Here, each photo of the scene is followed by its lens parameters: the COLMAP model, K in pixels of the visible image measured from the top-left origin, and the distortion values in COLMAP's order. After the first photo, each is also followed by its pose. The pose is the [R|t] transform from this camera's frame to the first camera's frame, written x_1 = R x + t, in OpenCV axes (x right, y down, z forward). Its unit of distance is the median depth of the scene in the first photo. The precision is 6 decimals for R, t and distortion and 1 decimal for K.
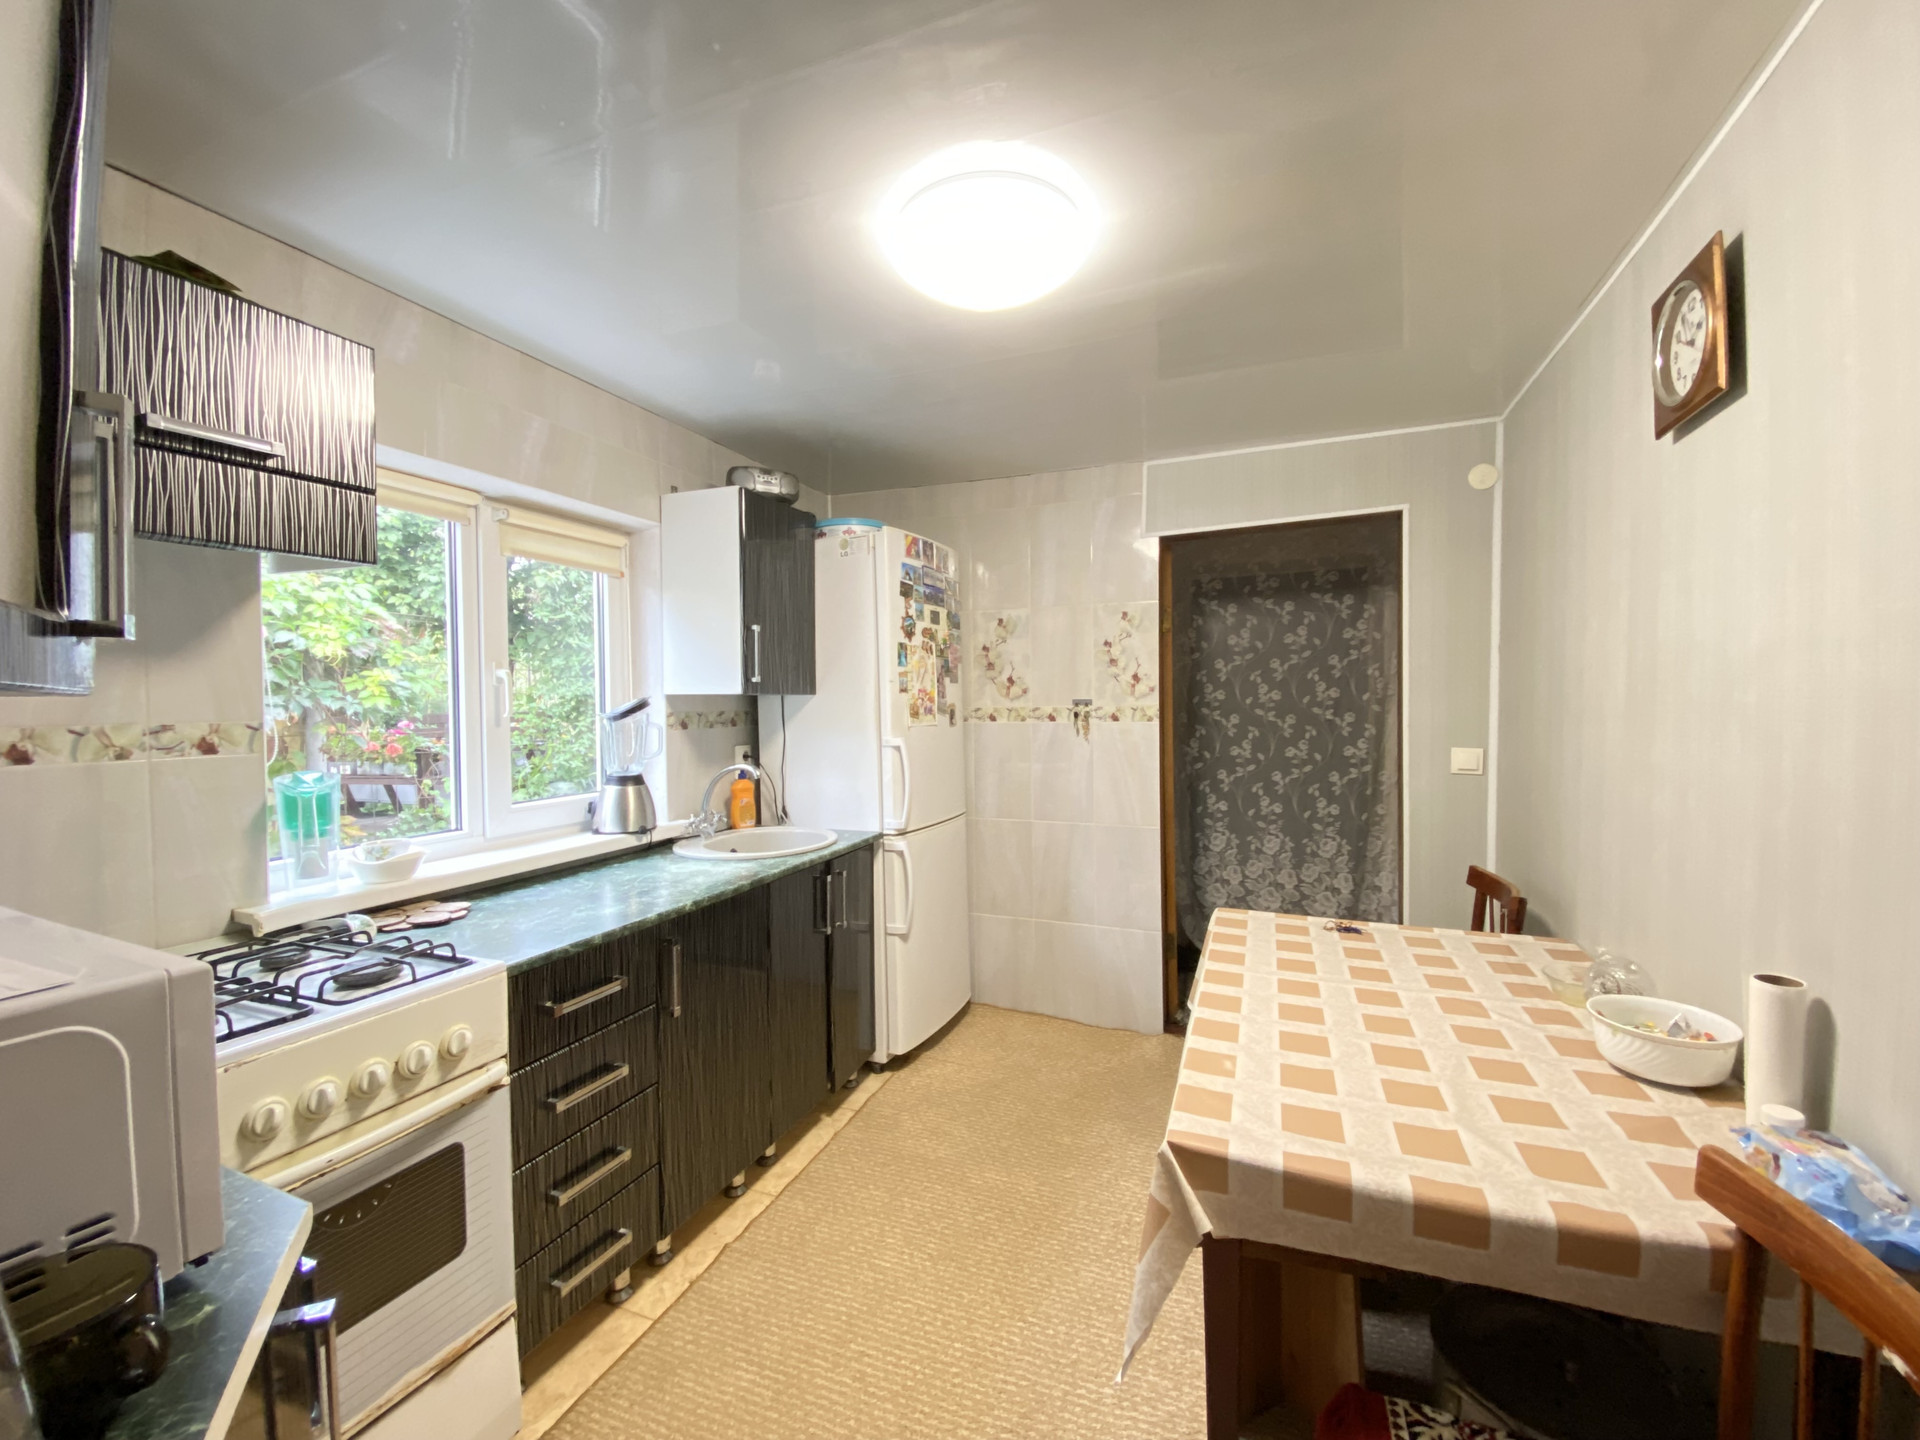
lens RADIAL K [[765.0, 0, 966.9], [0, 765.0, 714.5], [0, 0, 1]] dist [0.038772, -0.035603]
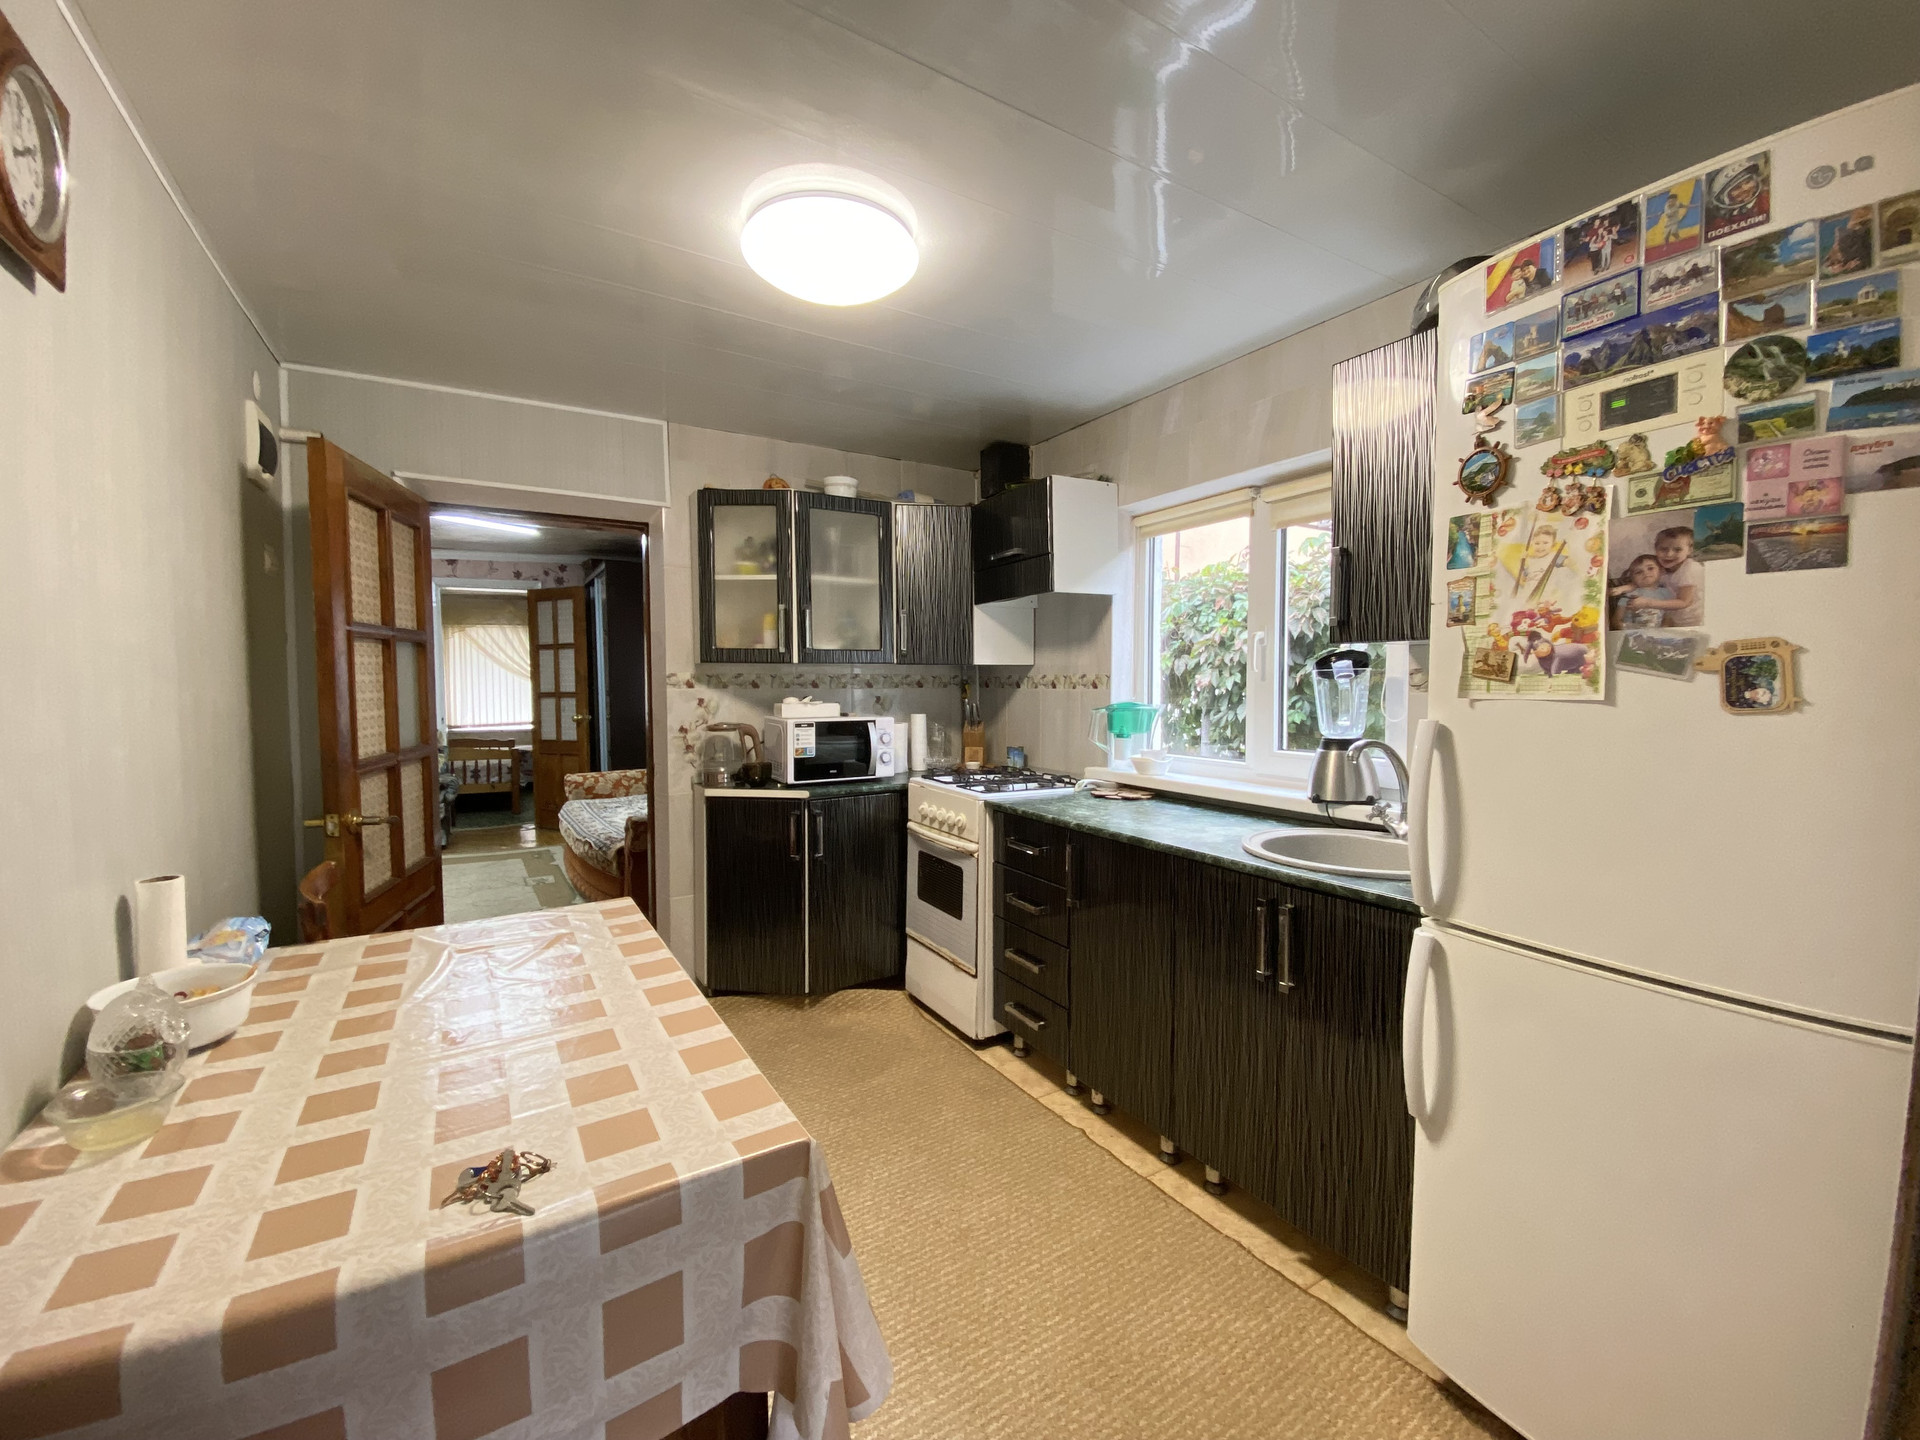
lens RADIAL K [[778.4, 0, 949.9], [0, 778.4, 716.4], [0, 0, 1]] dist [0.000829, -0.011333]
pose [[-0.602190, 0.049120, -0.796840, 0.476405], [-0.009765, 0.997578, 0.068874, -0.001816], [0.798293, 0.049257, -0.600252, 1.028059]]
